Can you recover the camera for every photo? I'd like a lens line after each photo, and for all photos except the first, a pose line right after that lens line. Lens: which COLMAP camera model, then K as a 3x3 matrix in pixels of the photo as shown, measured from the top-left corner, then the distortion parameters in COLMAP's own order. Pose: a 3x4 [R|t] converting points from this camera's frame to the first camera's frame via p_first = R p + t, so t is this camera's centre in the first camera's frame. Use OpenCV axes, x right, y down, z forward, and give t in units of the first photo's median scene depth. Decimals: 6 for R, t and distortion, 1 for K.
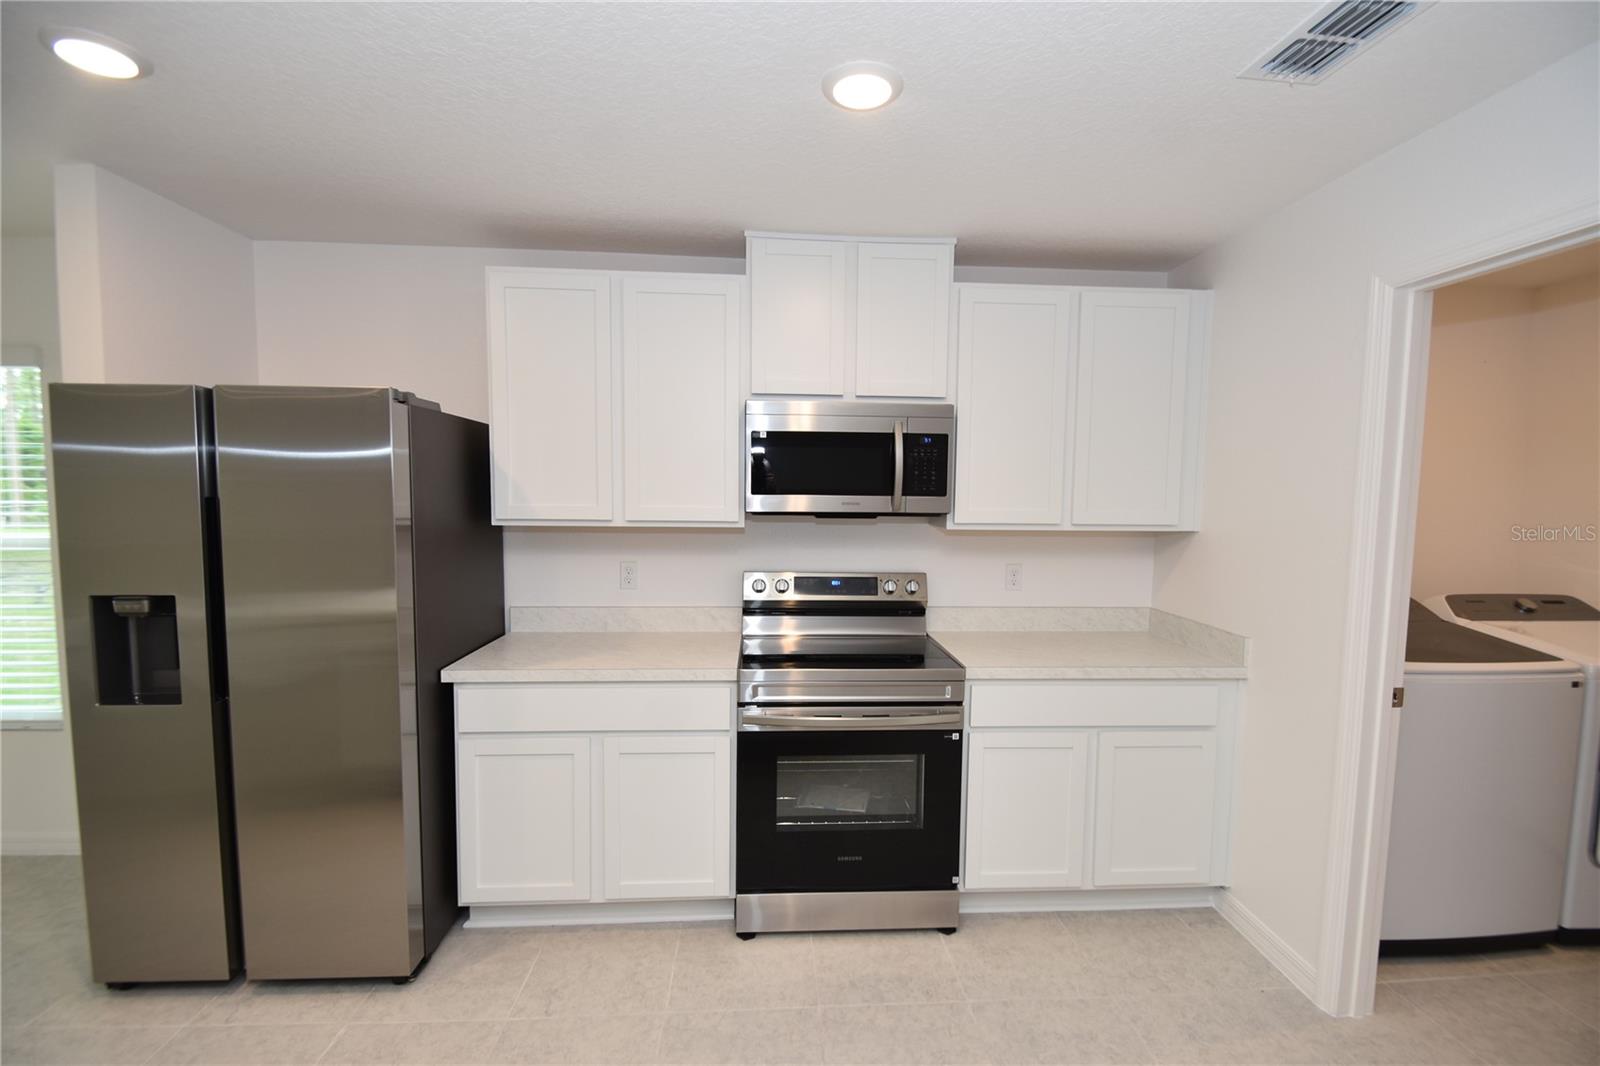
lens RADIAL K [[697.2, 0, 809.0], [0, 697.2, 545.4], [0, 0, 1]] dist [0.020245, -0.025059]
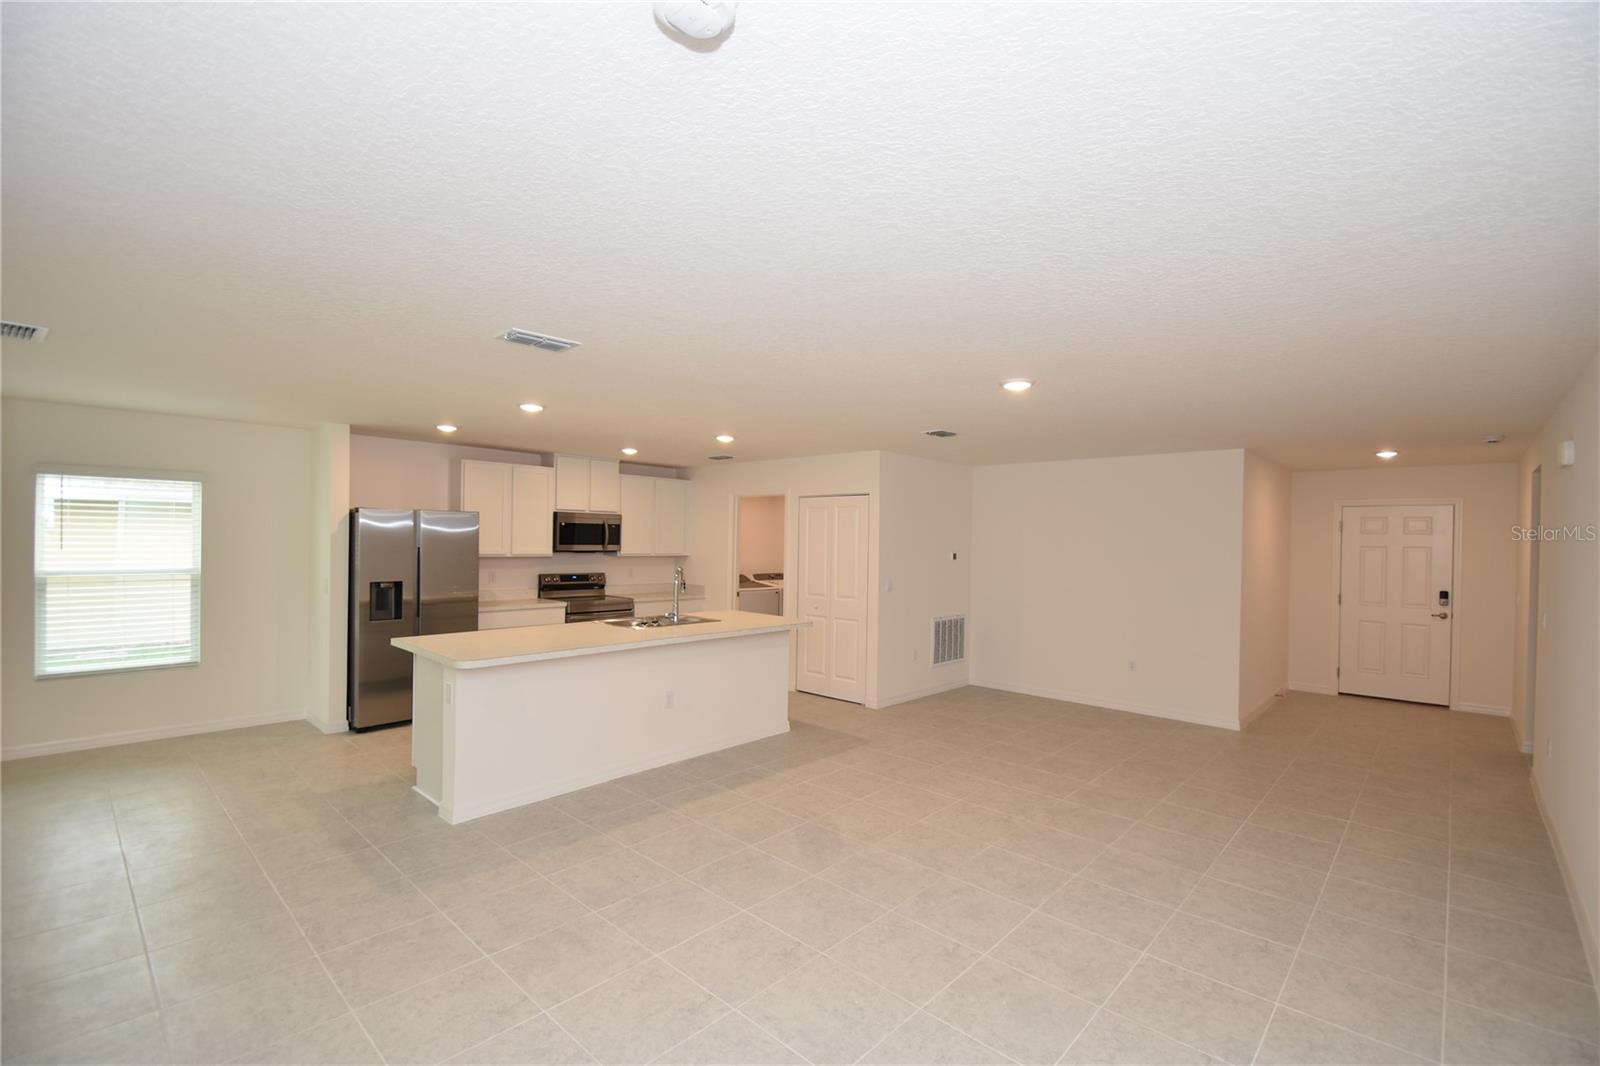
lens RADIAL K [[697.2, 0, 809.0], [0, 697.2, 545.4], [0, 0, 1]] dist [0.020245, -0.025059]
pose [[0.723769, -0.003146, 0.690035, -1.297894], [0.041861, 0.998348, -0.039357, 0.084148], [-0.688771, 0.057371, 0.722705, -1.747764]]
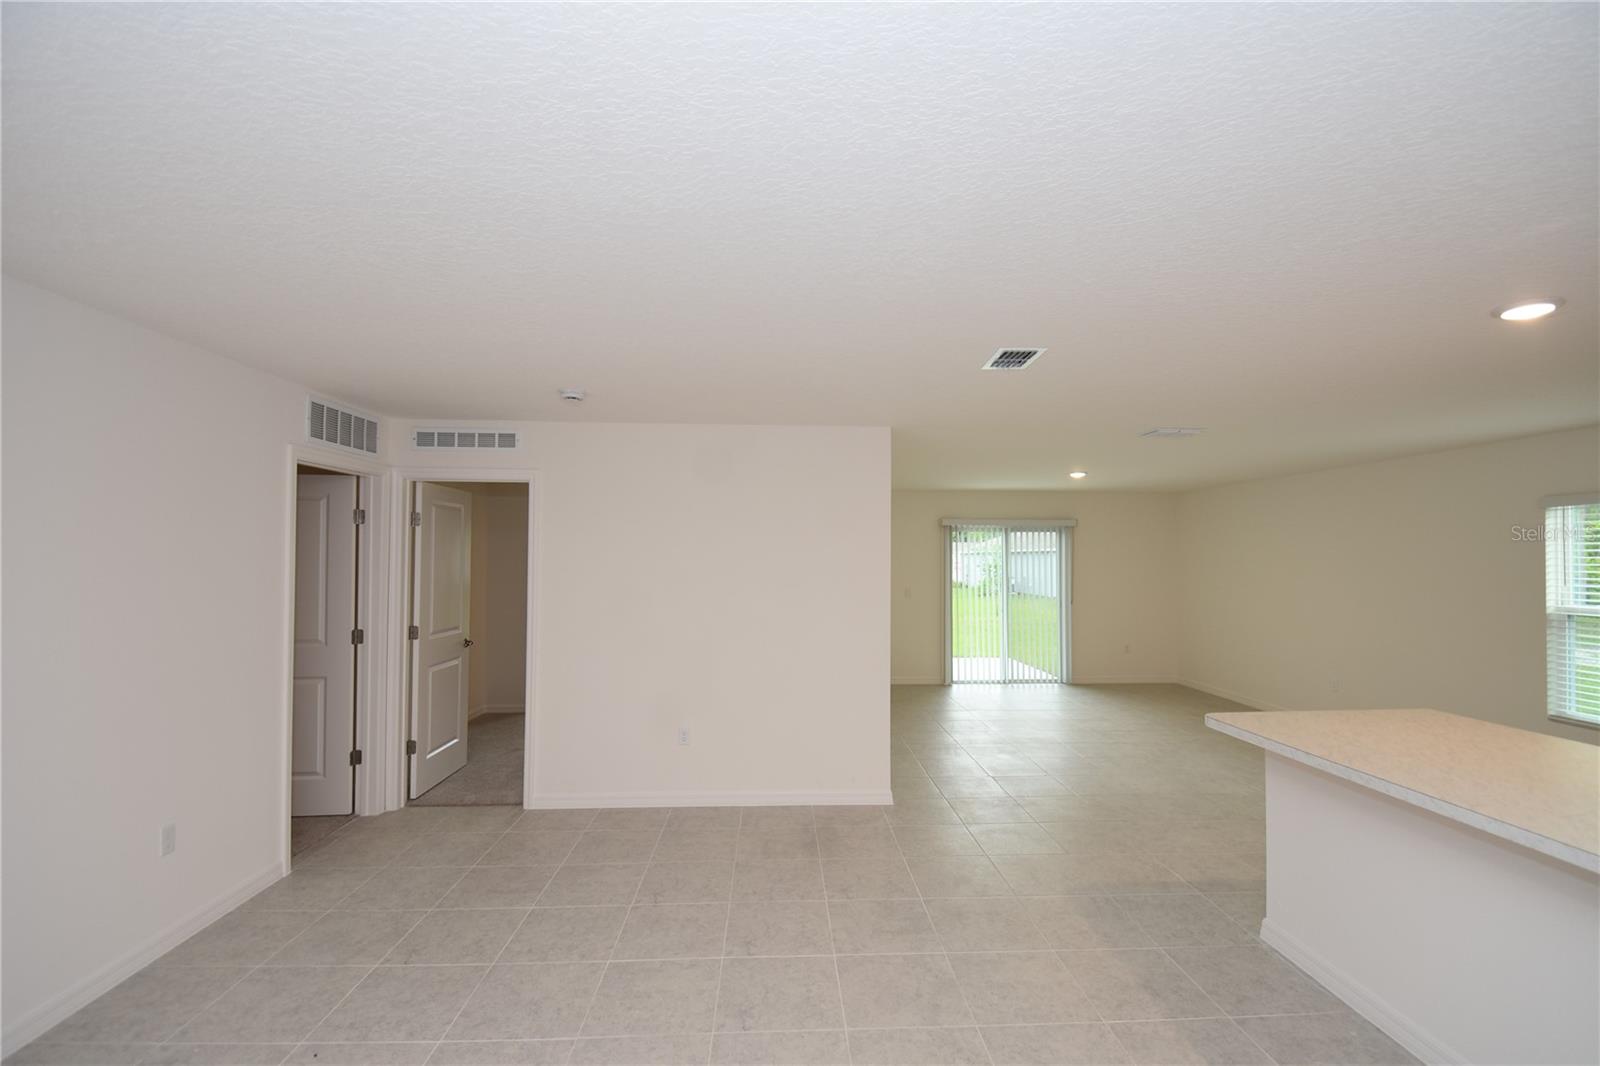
lens RADIAL K [[697.2, 0, 809.0], [0, 697.2, 545.4], [0, 0, 1]] dist [0.020245, -0.025059]
pose [[-0.015744, -0.034943, -0.999265, 0.357011], [-0.078114, 0.996378, -0.033611, 0.044513], [0.996820, 0.077528, -0.018417, -0.880688]]
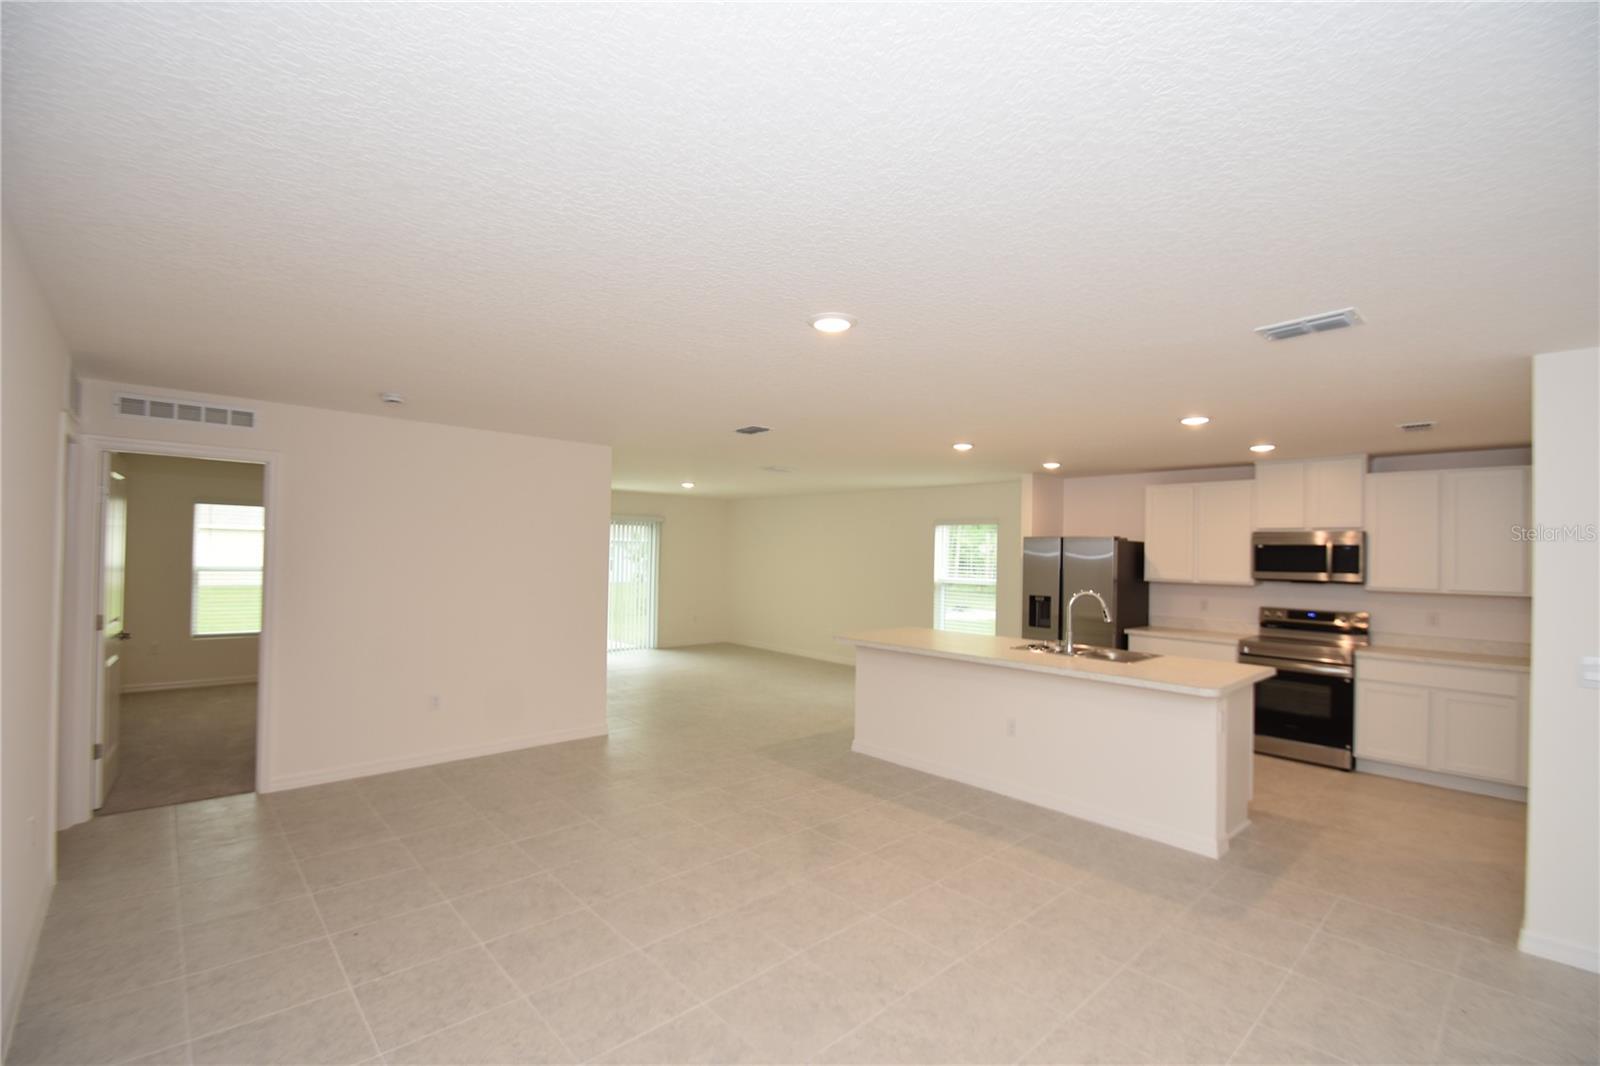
lens RADIAL K [[697.2, 0, 809.0], [0, 697.2, 545.4], [0, 0, 1]] dist [0.020245, -0.025059]
pose [[0.631843, -0.007716, -0.775058, 0.797733], [-0.070060, 0.995289, -0.067022, 0.104235], [0.771924, 0.096648, 0.628326, -1.656712]]
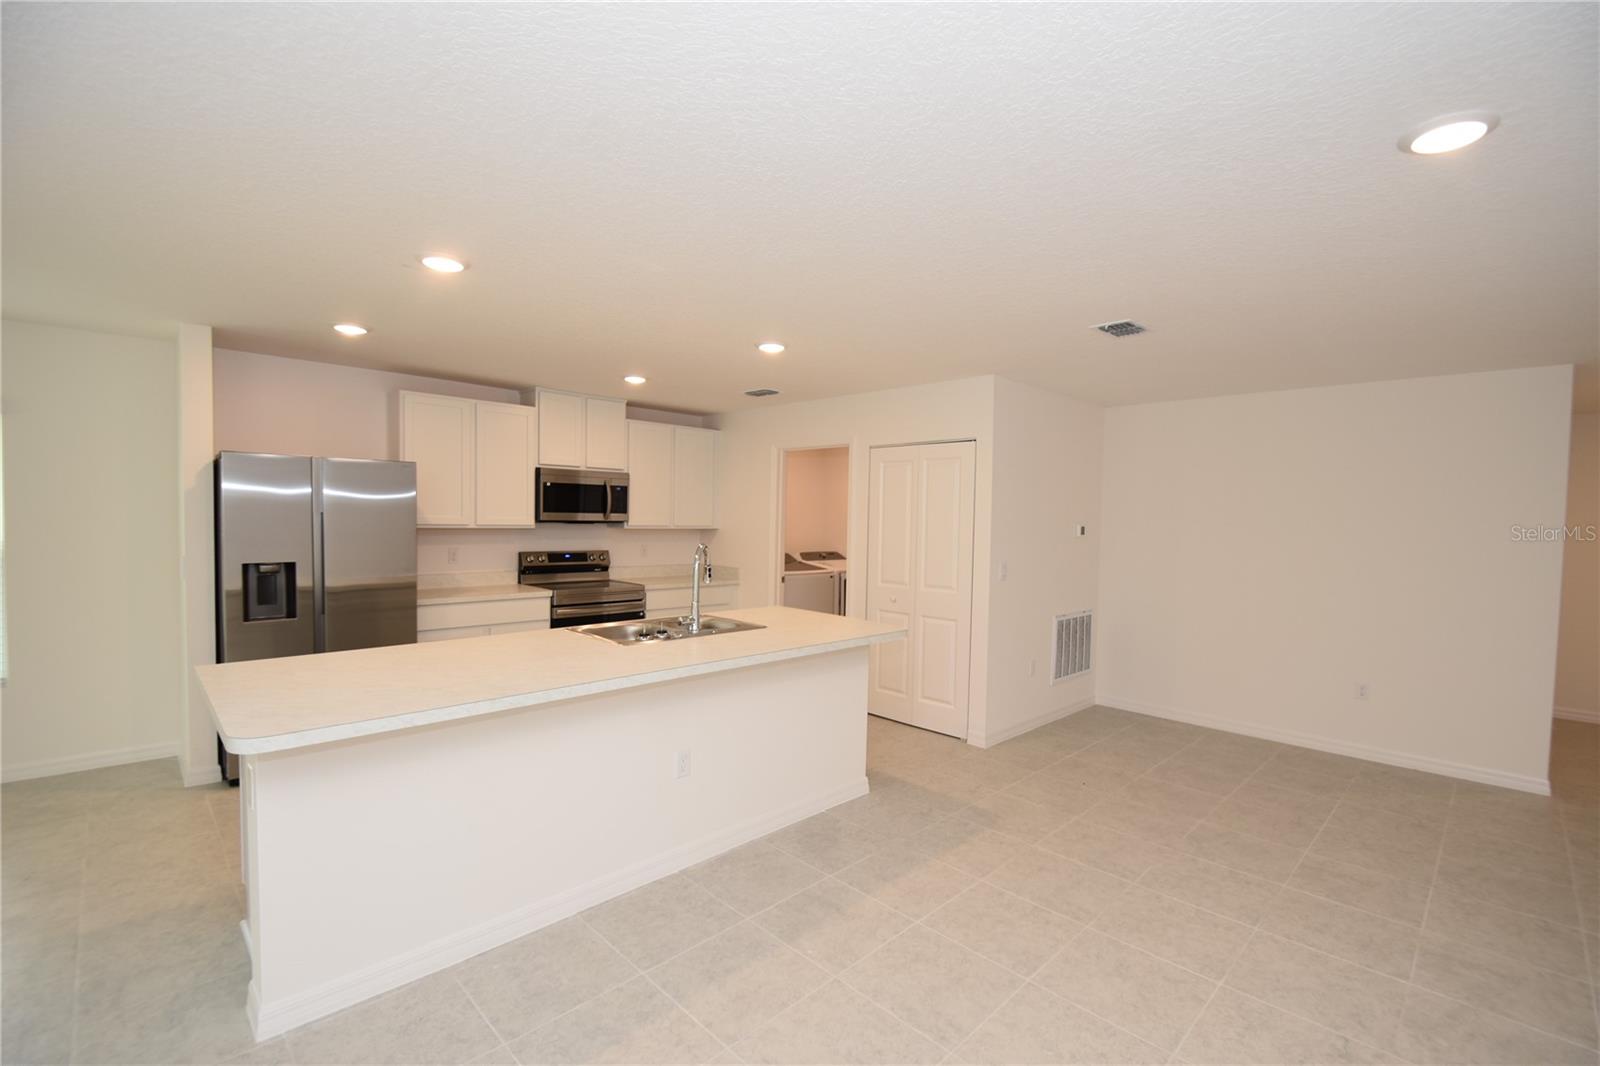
lens RADIAL K [[697.2, 0, 809.0], [0, 697.2, 545.4], [0, 0, 1]] dist [0.020245, -0.025059]
pose [[0.754451, -0.022326, 0.655976, -0.850805], [0.036484, 0.999303, -0.007950, 0.072367], [-0.655341, 0.029930, 0.754740, -1.098491]]
